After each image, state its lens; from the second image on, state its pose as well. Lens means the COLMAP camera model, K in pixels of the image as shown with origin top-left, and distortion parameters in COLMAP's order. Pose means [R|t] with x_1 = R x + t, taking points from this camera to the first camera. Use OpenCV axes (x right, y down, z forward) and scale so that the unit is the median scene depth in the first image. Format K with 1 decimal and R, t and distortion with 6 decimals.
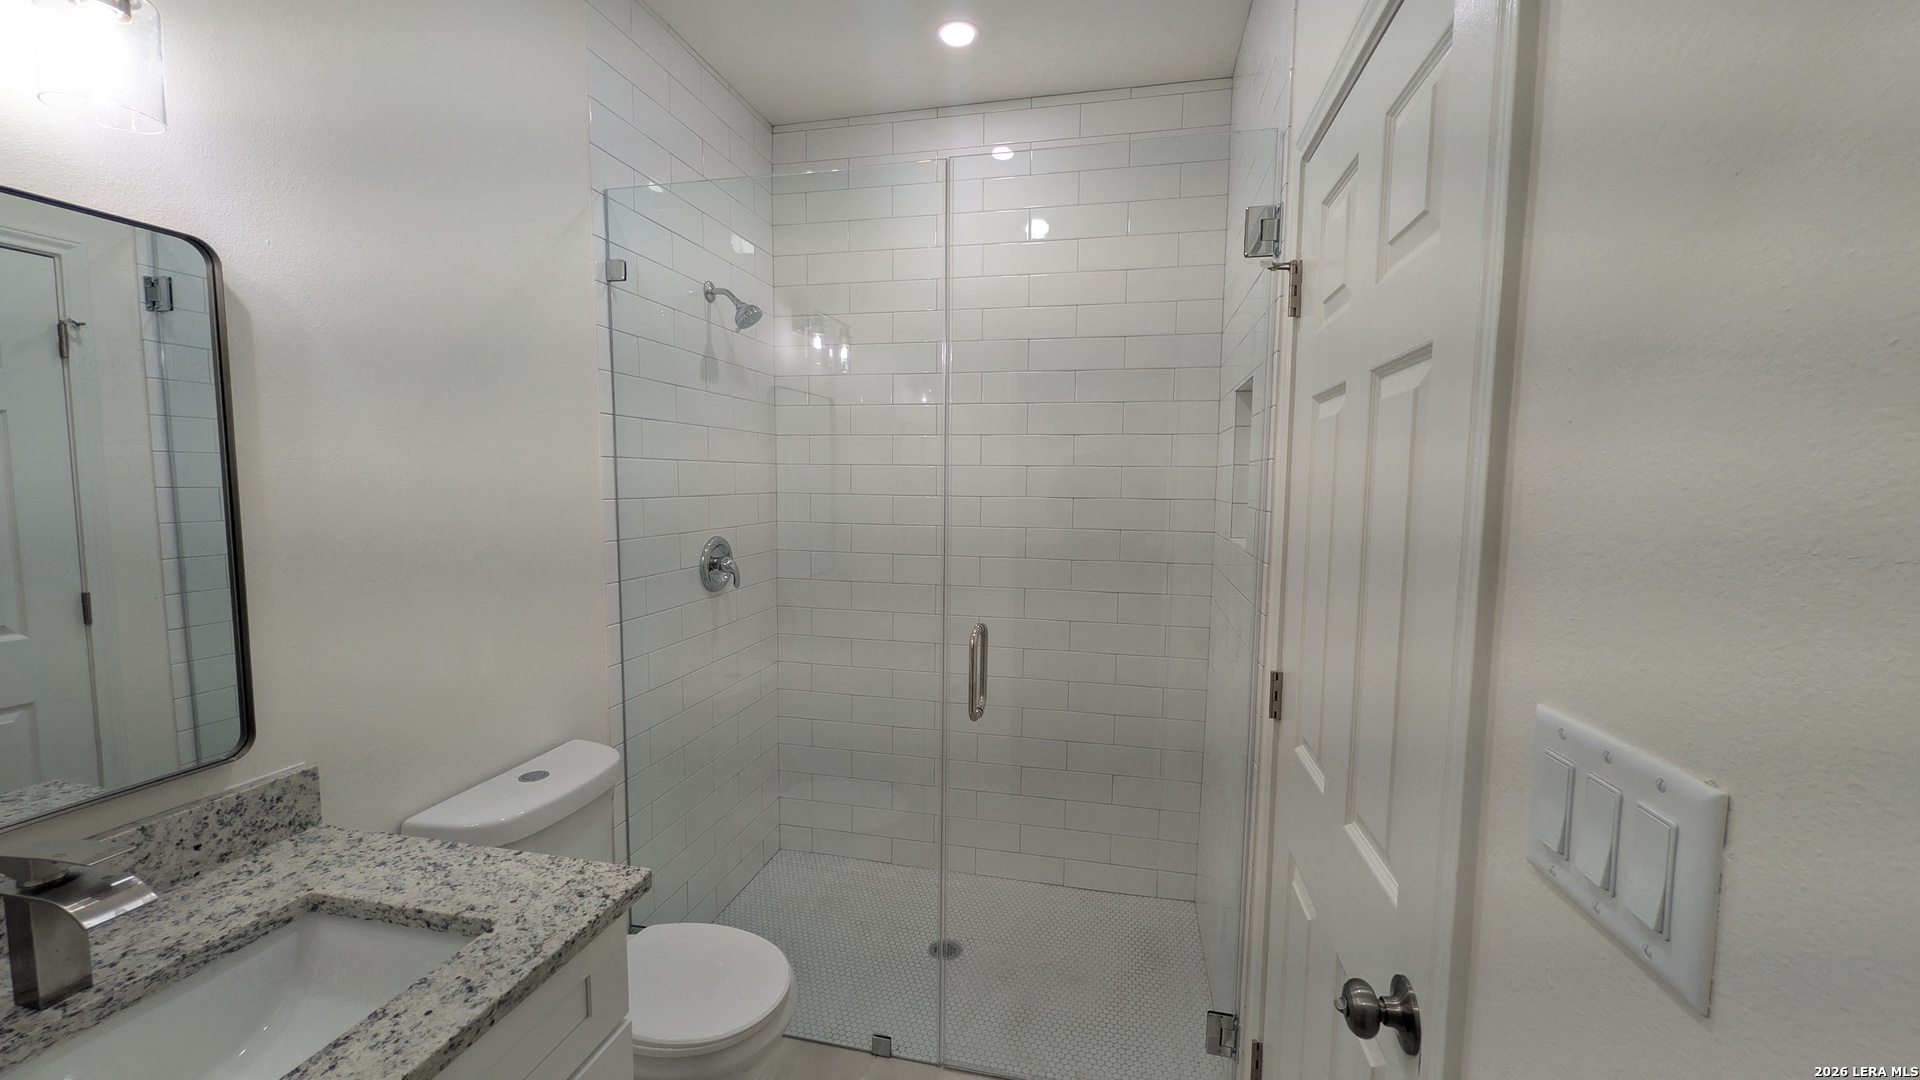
lens RADIAL K [[739.5, 0, 955.8], [0, 739.5, 542.1], [0, 0, 1]] dist [-0.006922, 0.002436]
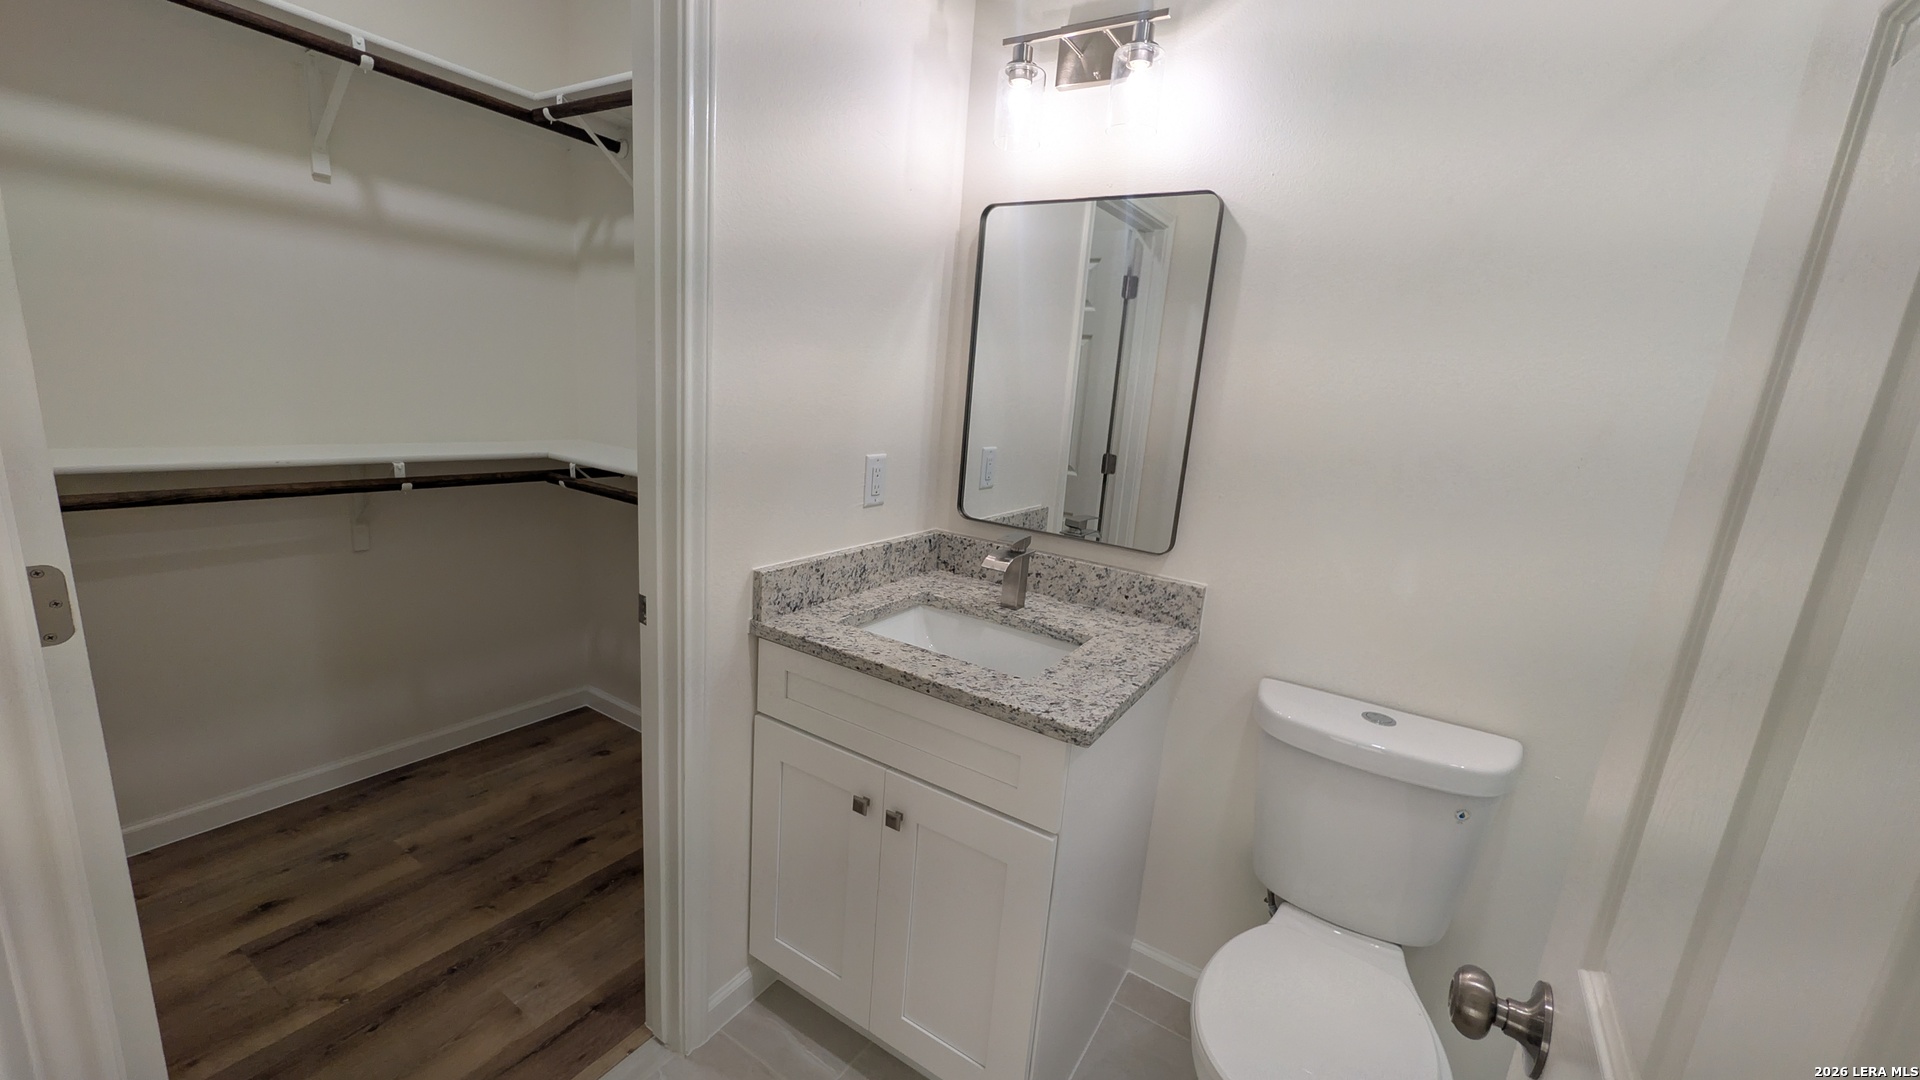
lens RADIAL K [[739.5, 0, 960.9], [0, 739.5, 544.7], [0, 0, 1]] dist [-0.006922, 0.002436]
pose [[-0.335816, 0.160356, -0.928178, 0.532367], [-0.165339, 0.960067, 0.225685, 0.005938], [0.927303, 0.229252, -0.295892, 1.080647]]
